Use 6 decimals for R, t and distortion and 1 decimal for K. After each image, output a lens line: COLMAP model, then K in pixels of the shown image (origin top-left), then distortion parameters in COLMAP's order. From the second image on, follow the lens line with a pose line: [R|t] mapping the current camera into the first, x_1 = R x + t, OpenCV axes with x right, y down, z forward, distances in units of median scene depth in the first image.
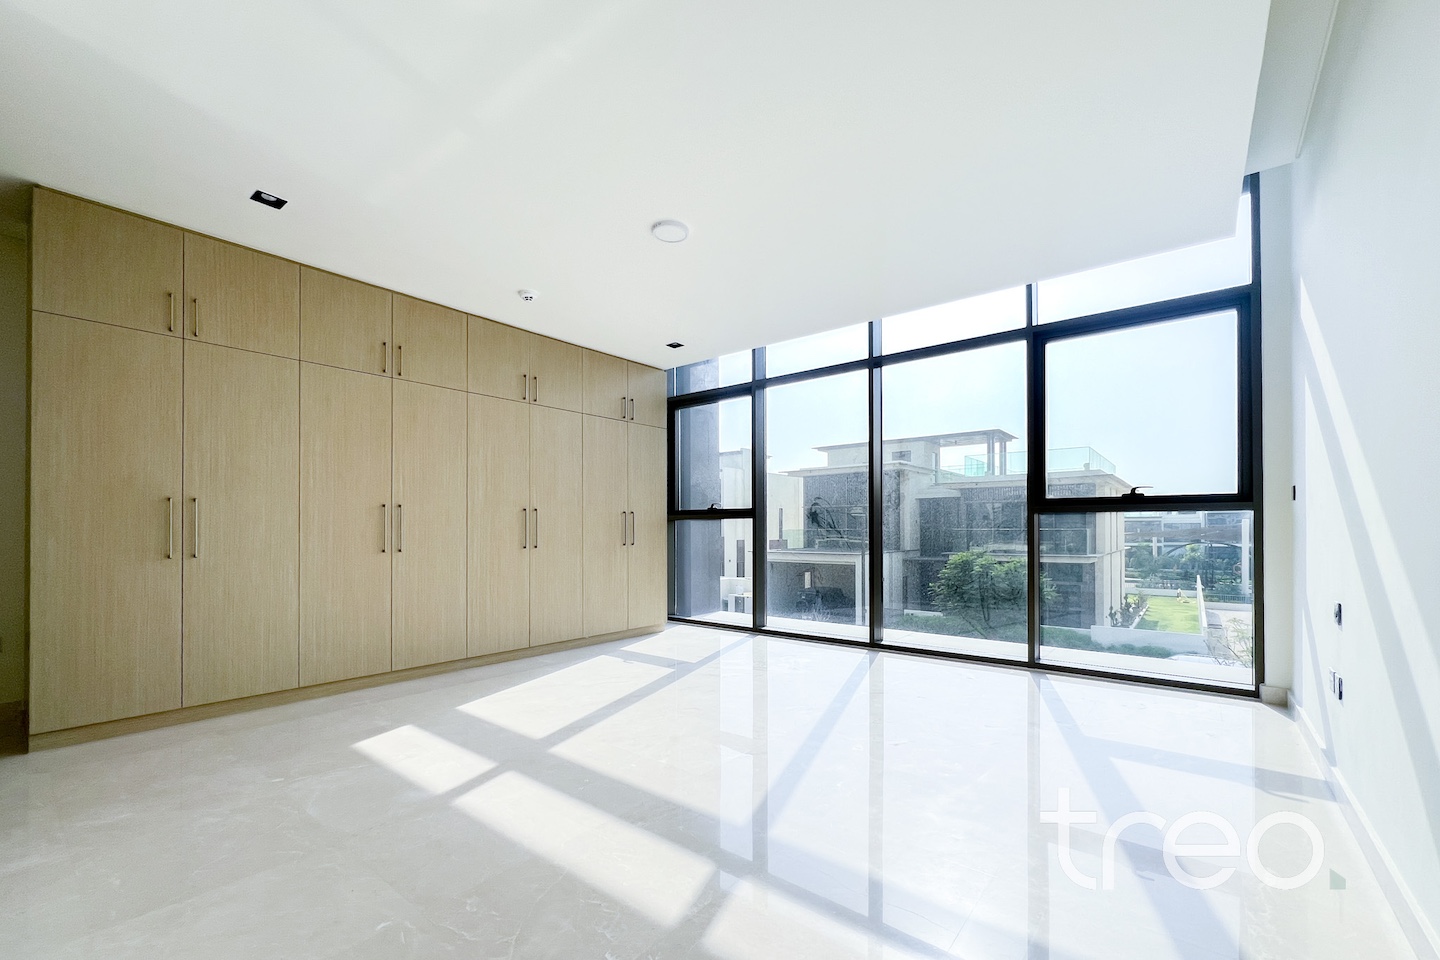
lens RADIAL K [[610.2, 0, 716.7], [0, 610.2, 527.3], [0, 0, 1]] dist [-0.000035, -0.000055]
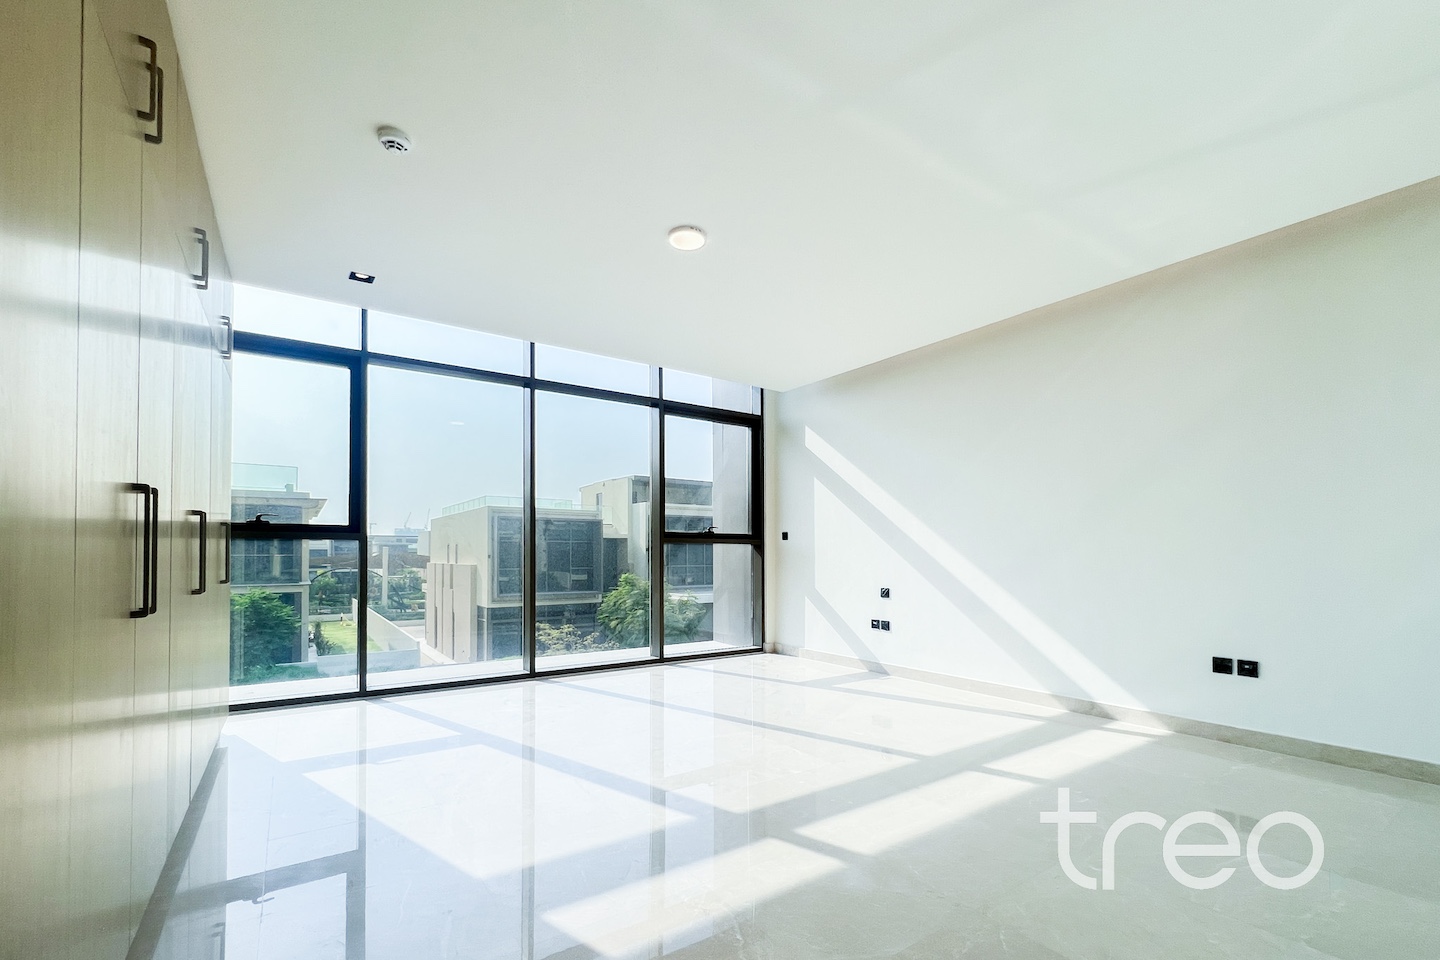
lens RADIAL K [[596.7, 0, 715.3], [0, 596.7, 547.2], [0, 0, 1]] dist [-0.000360, -0.000007]
pose [[0.290488, 0.015231, 0.956757, -0.656090], [-0.003267, 0.999883, -0.014926, 0.004255], [-0.956873, 0.001210, 0.290504, 0.515117]]
